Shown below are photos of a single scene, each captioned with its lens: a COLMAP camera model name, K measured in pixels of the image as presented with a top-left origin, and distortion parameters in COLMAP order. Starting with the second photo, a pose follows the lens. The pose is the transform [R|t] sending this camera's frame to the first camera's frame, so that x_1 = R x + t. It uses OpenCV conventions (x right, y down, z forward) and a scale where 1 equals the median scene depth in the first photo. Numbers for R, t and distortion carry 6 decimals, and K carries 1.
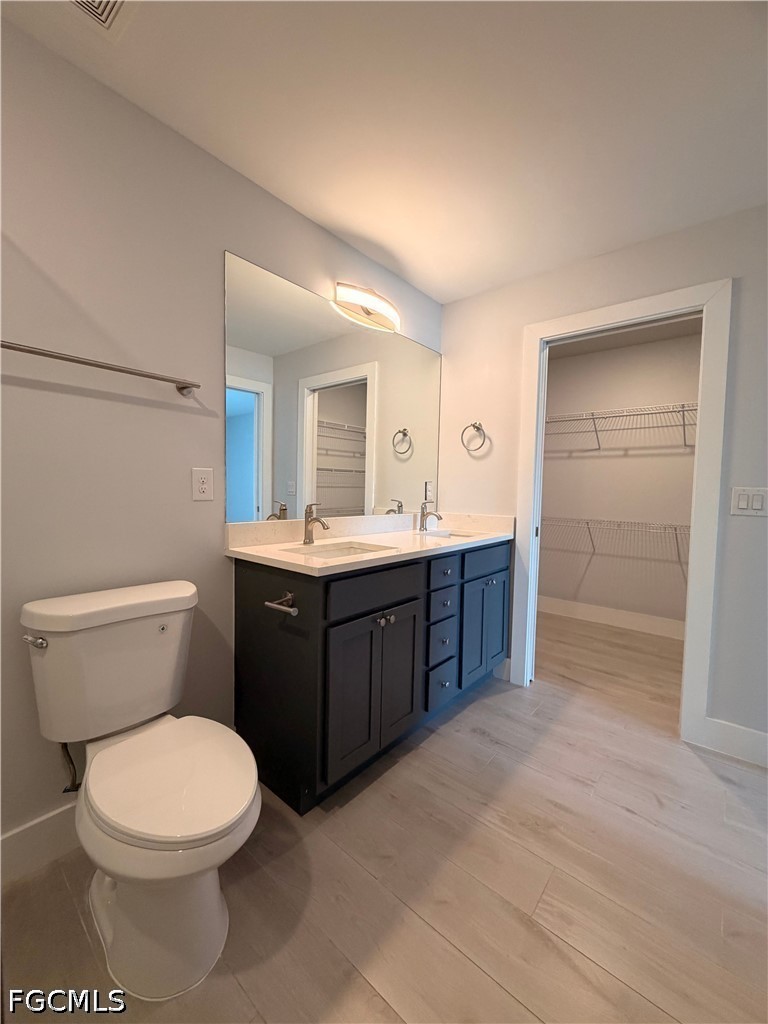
lens RADIAL K [[411.3, 0, 381.0], [0, 411.3, 513.7], [0, 0, 1]] dist [-0.000357, -0.000066]
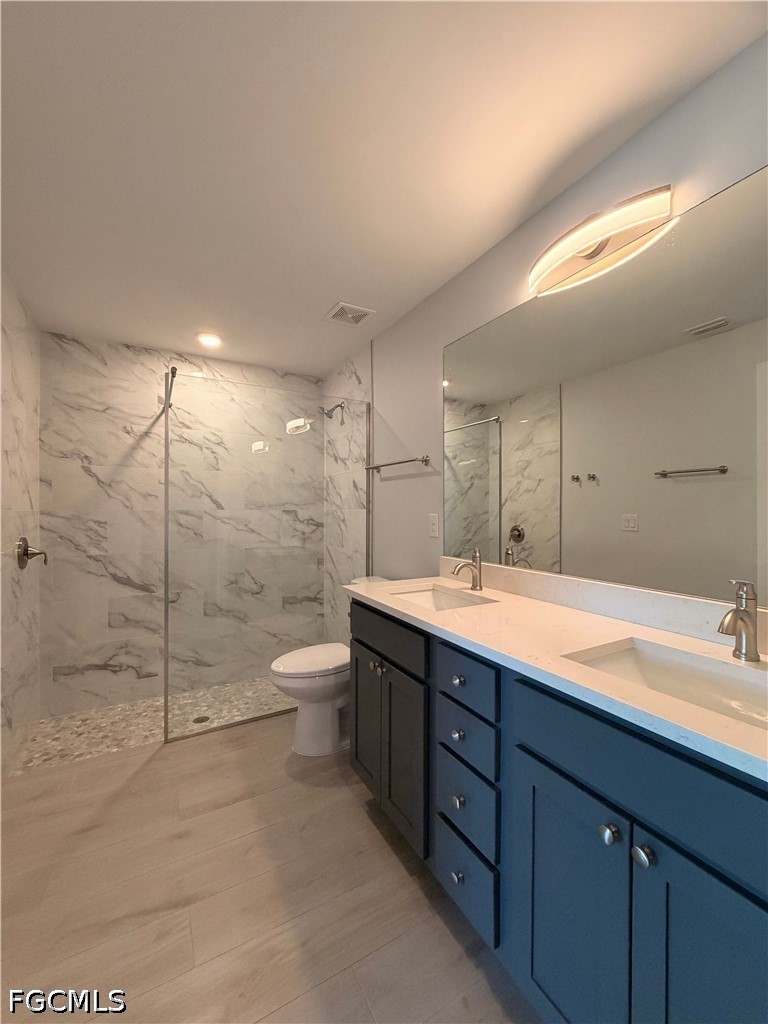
lens RADIAL K [[411.3, 0, 387.5], [0, 411.3, 510.9], [0, 0, 1]] dist [-0.000357, -0.000066]
pose [[-0.346486, -0.014856, -0.937937, 0.602629], [-0.061620, 0.998075, 0.006955, -0.079515], [0.936029, 0.060205, -0.346735, 0.879137]]
